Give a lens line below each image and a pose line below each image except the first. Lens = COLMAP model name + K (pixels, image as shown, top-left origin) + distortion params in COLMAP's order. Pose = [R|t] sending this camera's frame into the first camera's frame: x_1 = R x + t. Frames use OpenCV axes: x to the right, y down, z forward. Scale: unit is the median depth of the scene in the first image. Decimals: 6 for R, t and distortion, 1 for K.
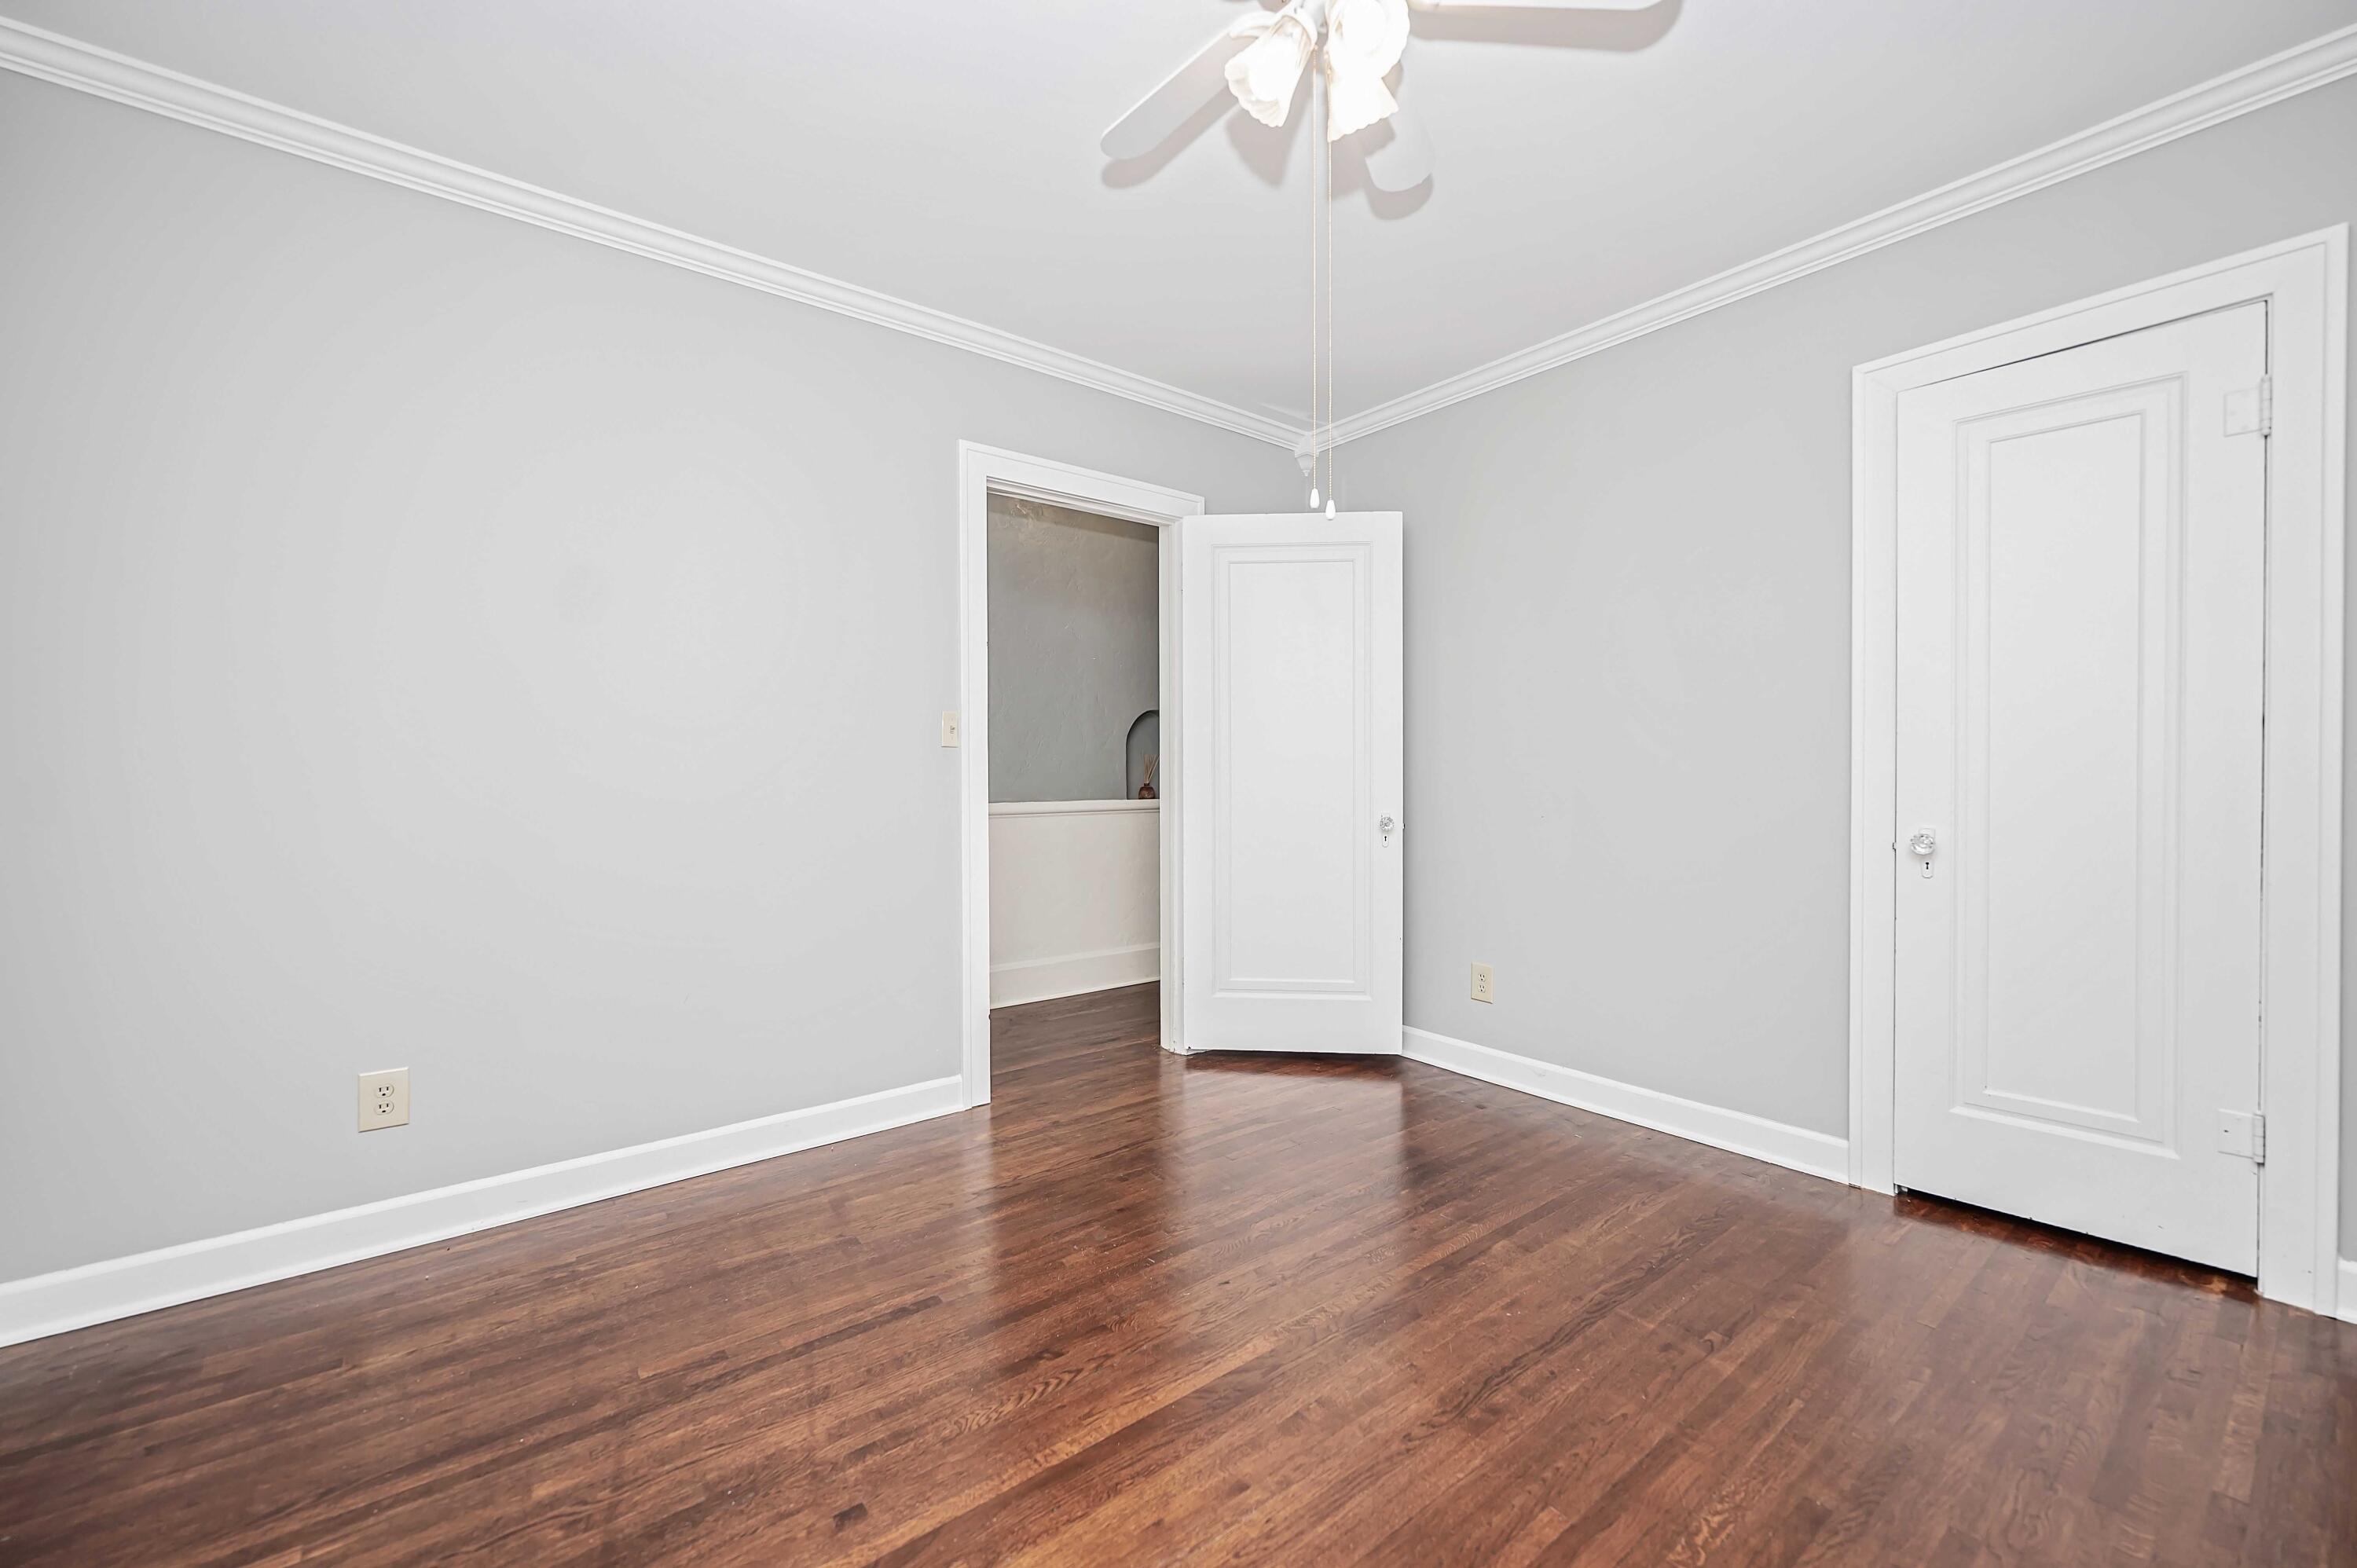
lens RADIAL K [[943.5, 0, 1194.7], [0, 943.5, 782.7], [0, 0, 1]] dist [-0.000137, 0.000115]
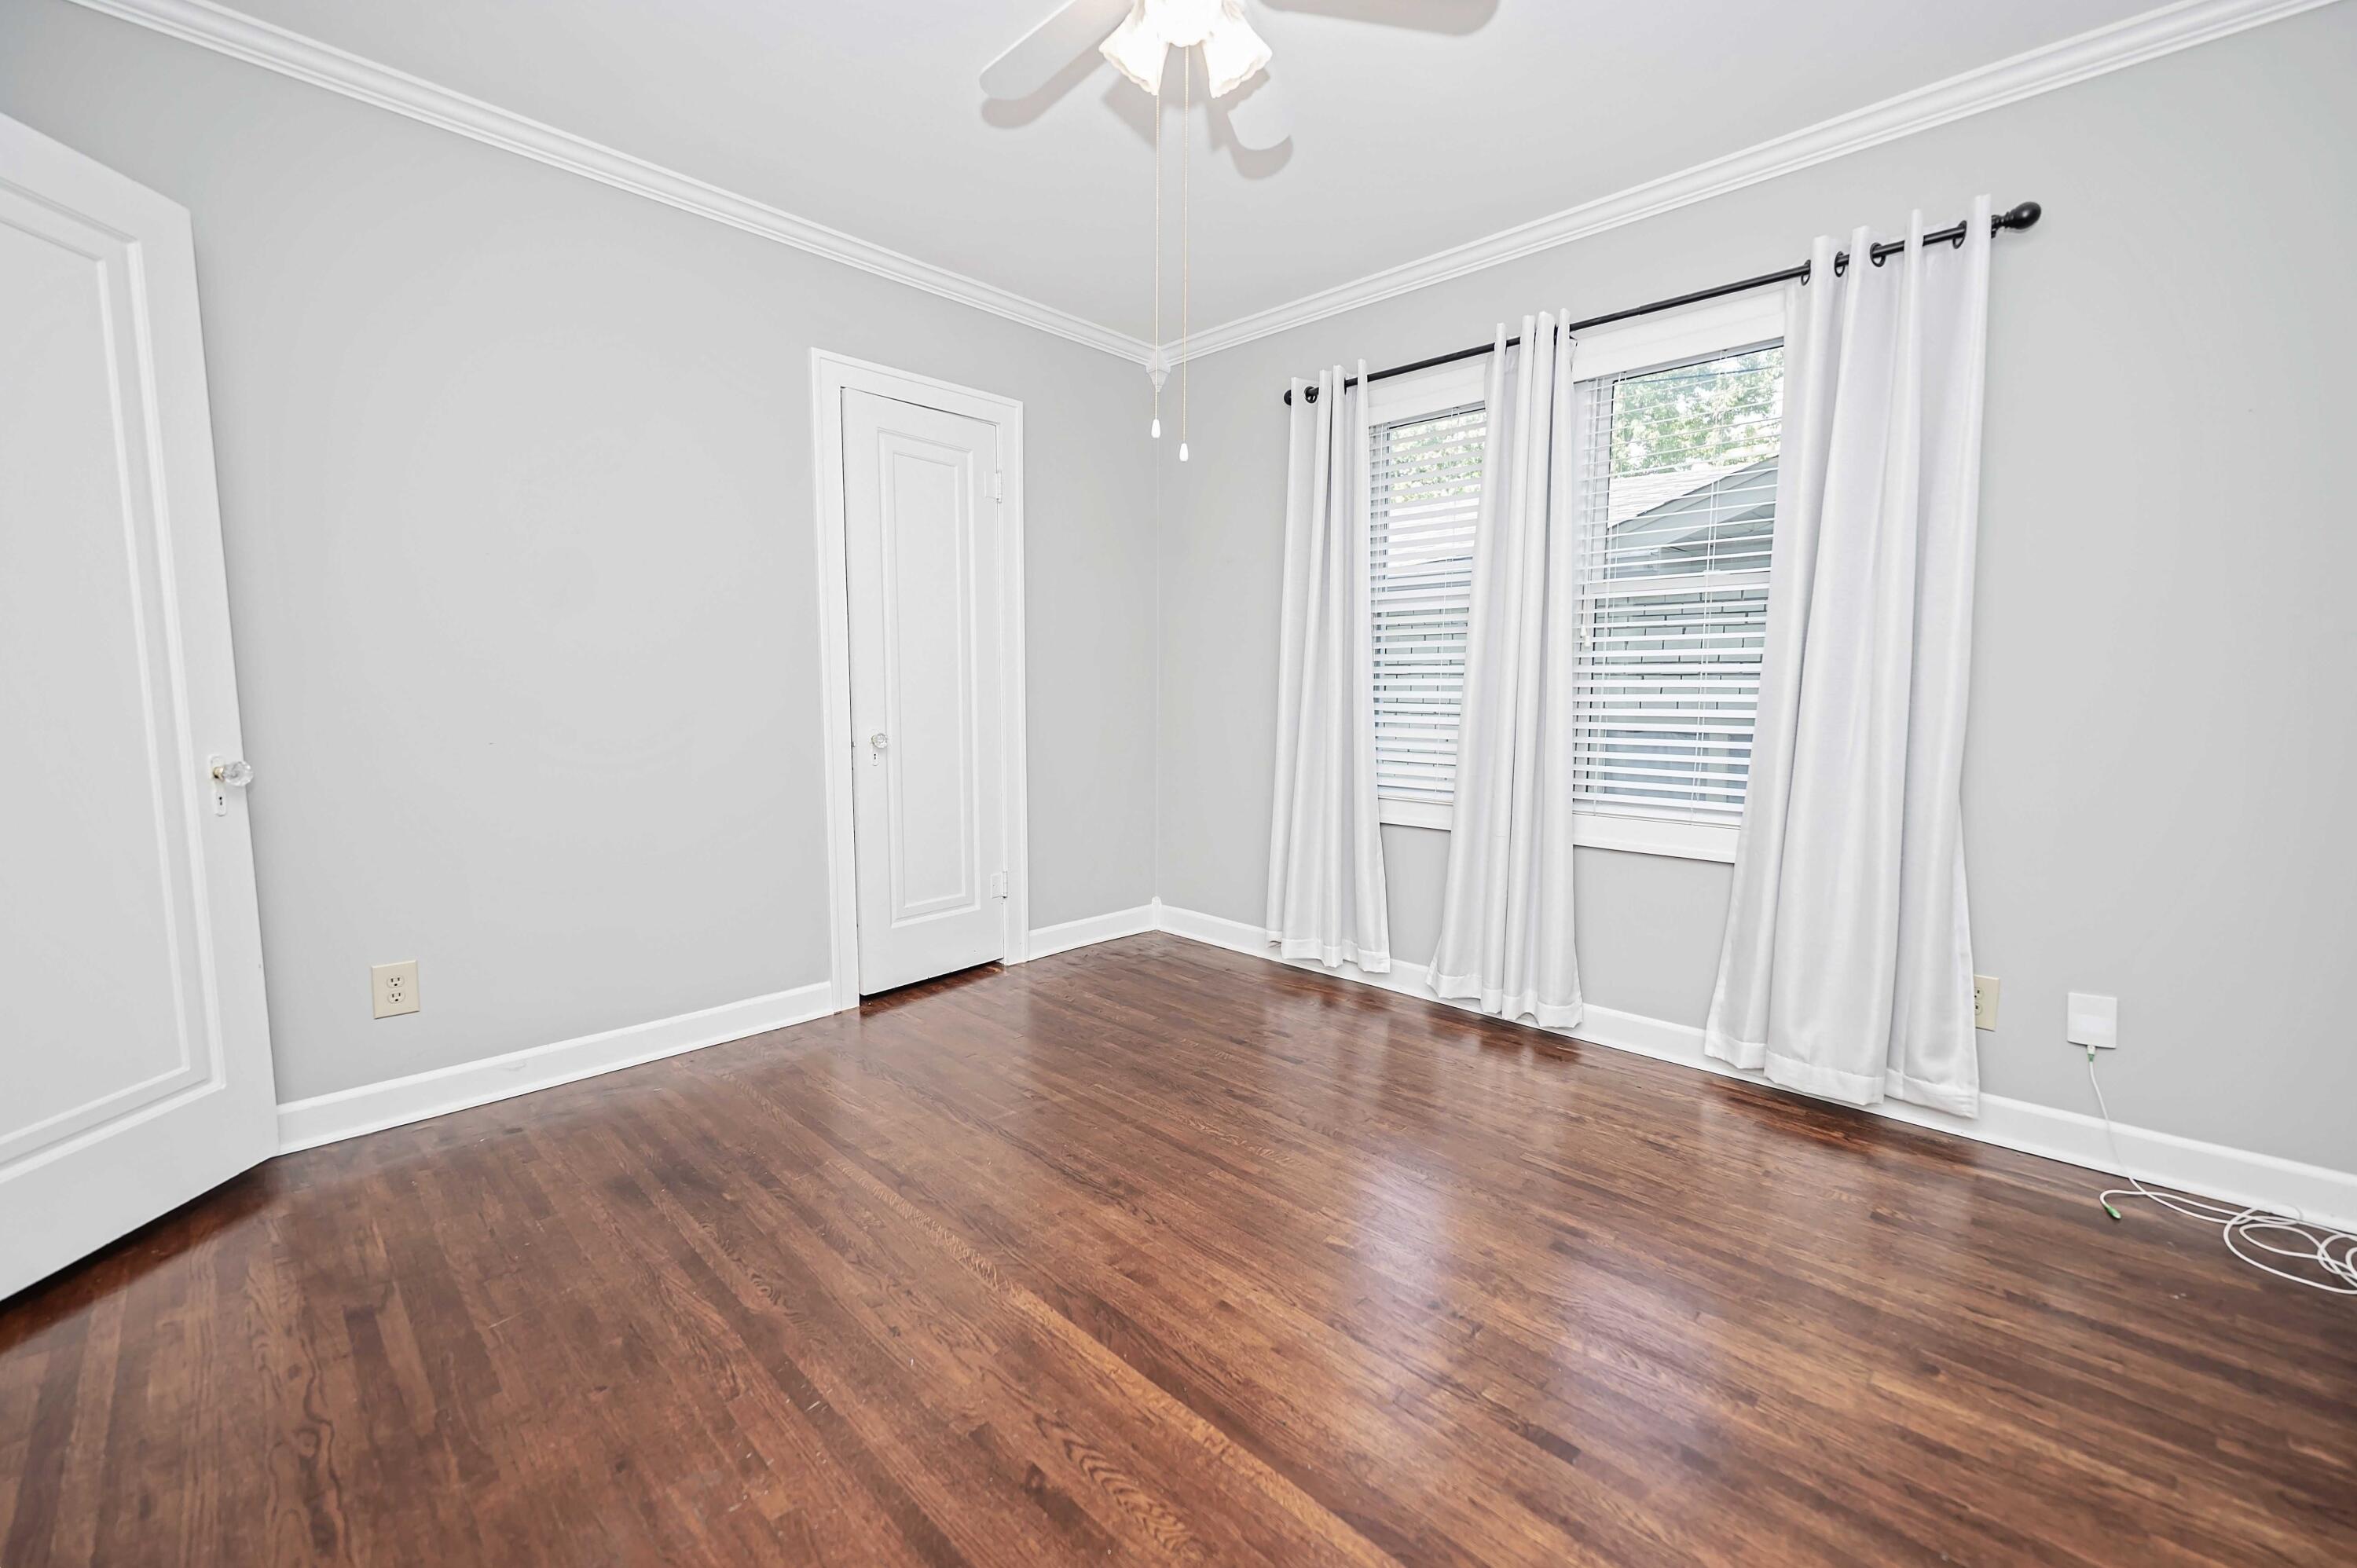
lens RADIAL K [[943.5, 0, 1194.7], [0, 943.5, 782.7], [0, 0, 1]] dist [-0.000137, 0.000115]
pose [[-0.129111, -0.096184, 0.986954, -0.773145], [0.007127, 0.995169, 0.097917, -0.005838], [-0.991605, 0.019676, -0.127802, 0.877886]]
